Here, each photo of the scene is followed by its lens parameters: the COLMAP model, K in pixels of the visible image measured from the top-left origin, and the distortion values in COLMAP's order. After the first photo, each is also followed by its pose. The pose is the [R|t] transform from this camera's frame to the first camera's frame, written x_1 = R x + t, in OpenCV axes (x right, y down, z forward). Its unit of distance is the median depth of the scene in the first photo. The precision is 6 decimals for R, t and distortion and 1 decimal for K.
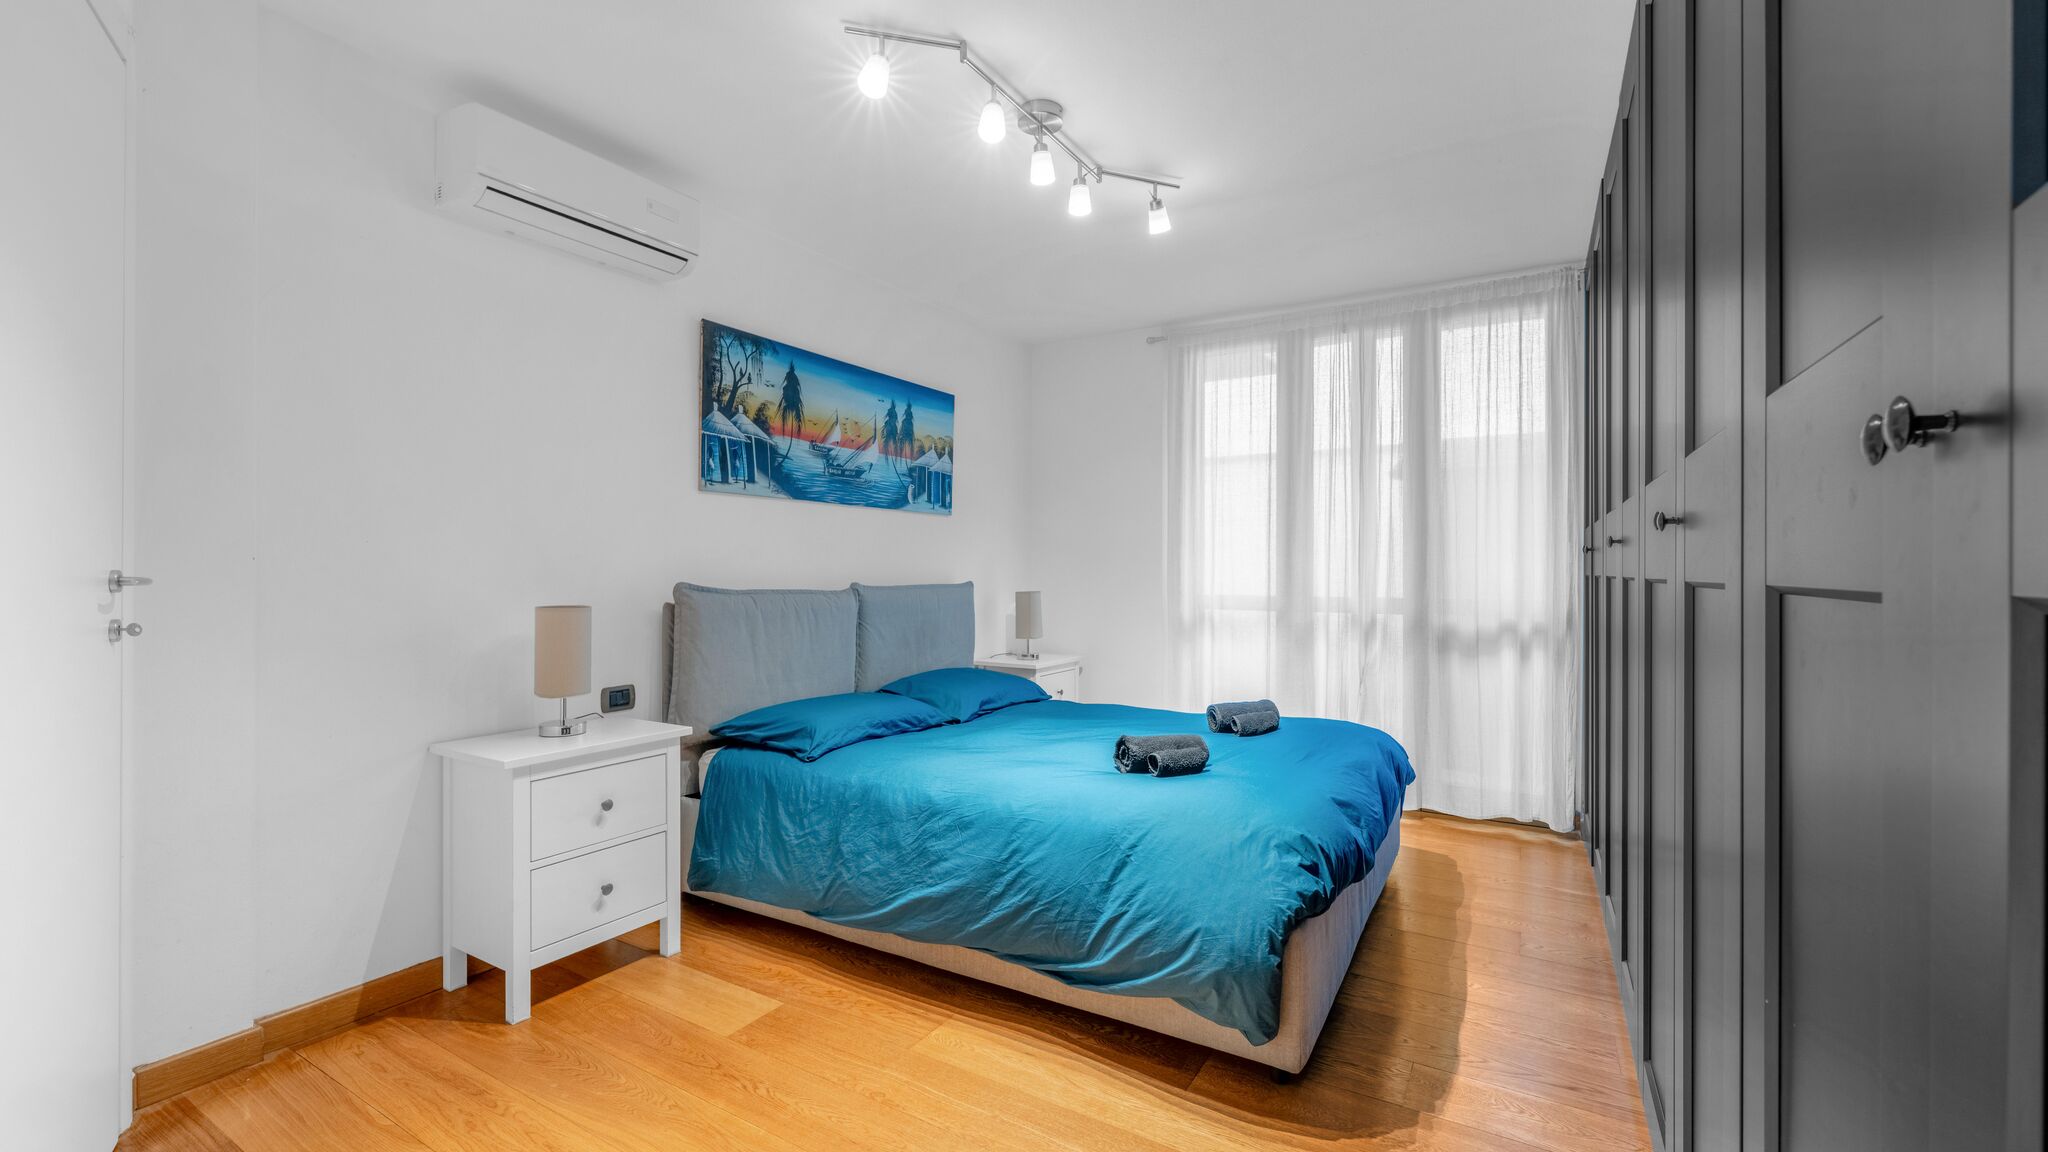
lens RADIAL K [[863.8, 0, 1022.2], [0, 863.8, 570.7], [0, 0, 1]] dist [0.000738, 0.000393]
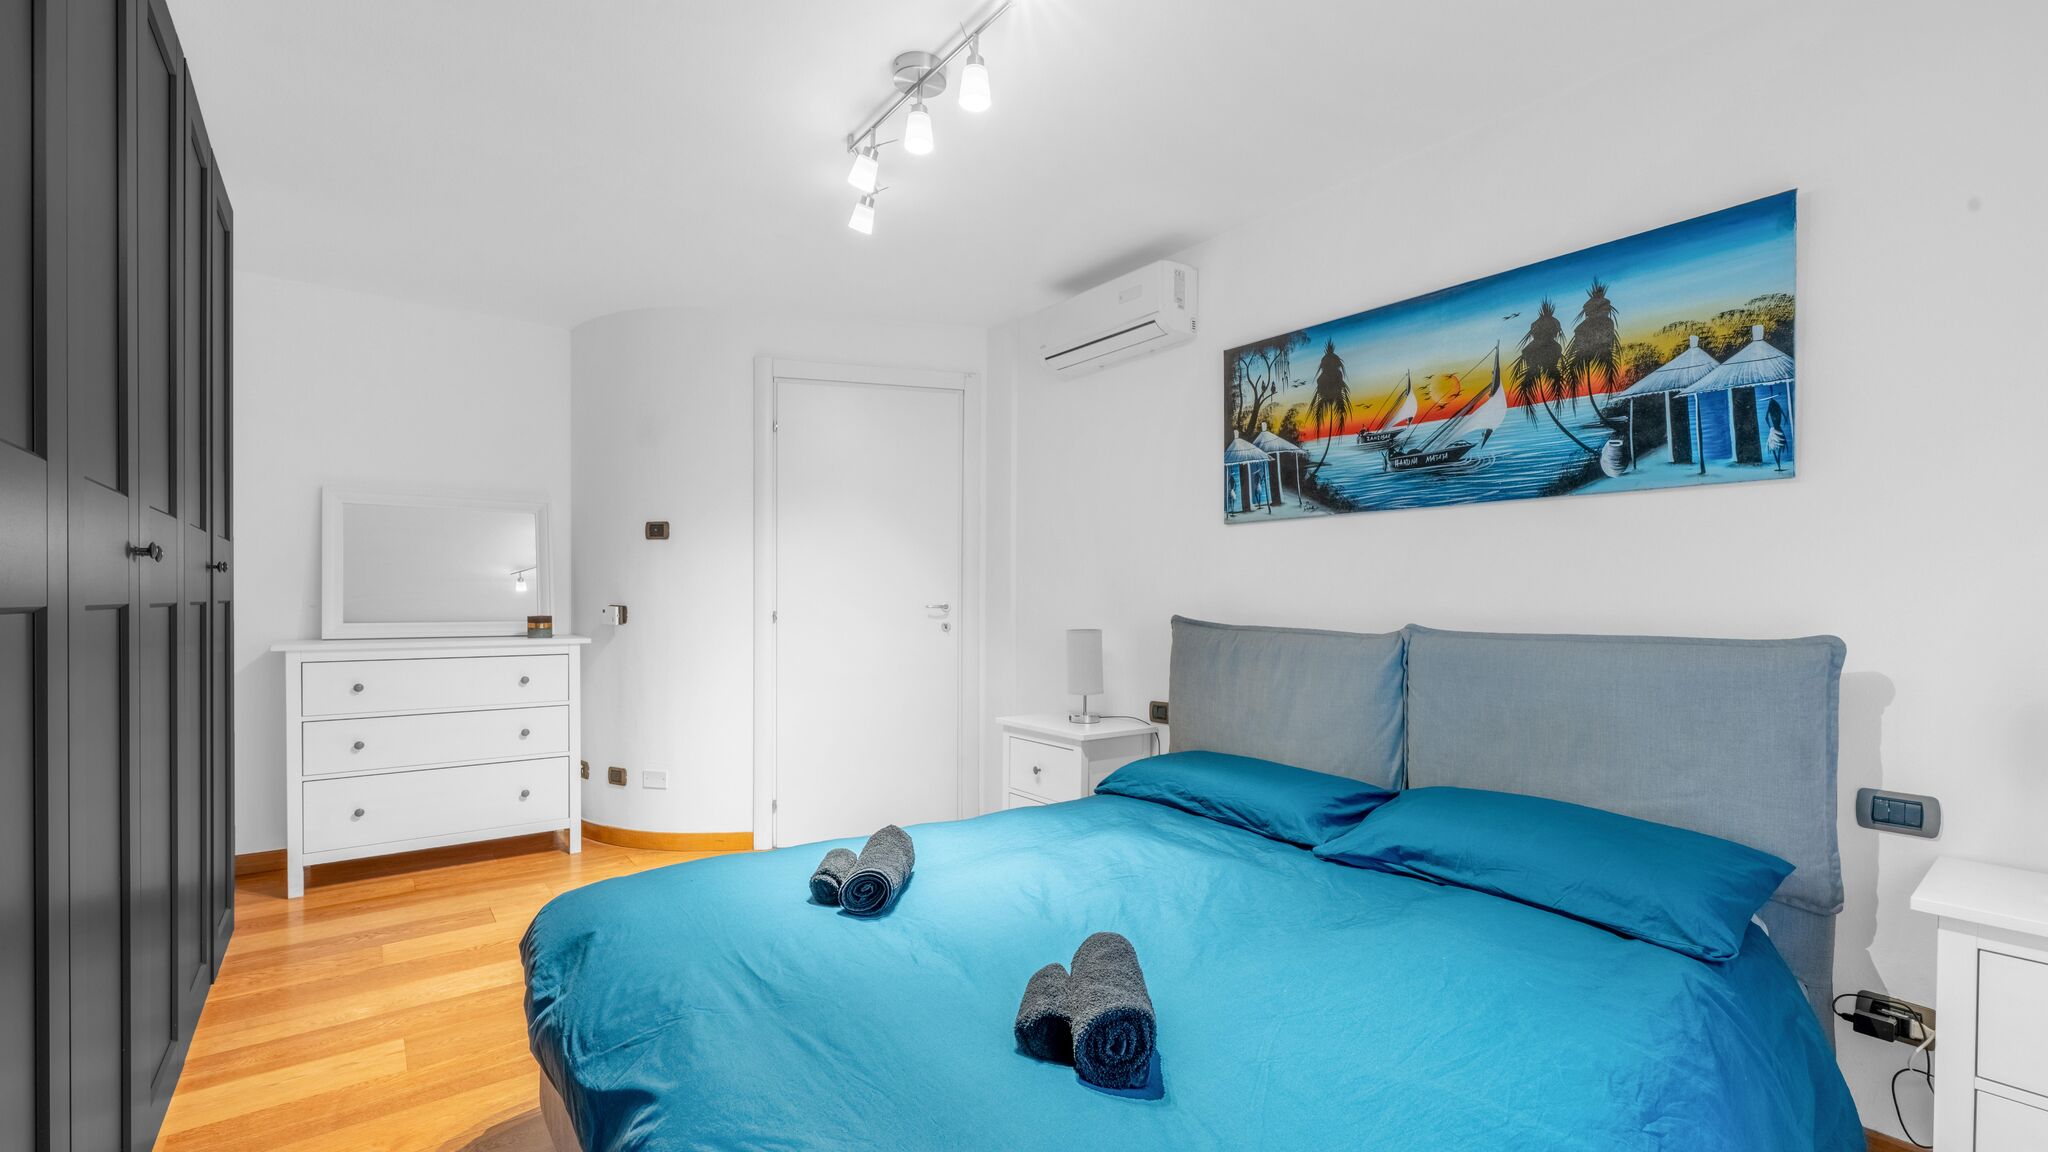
lens RADIAL K [[863.8, 0, 1025.1], [0, 863.8, 618.8], [0, 0, 1]] dist [0.000738, 0.000393]
pose [[-0.366300, 0.017068, -0.930340, 0.579506], [-0.004708, 0.999785, 0.020196, -0.002677], [0.930485, 0.011777, -0.366141, 1.043429]]
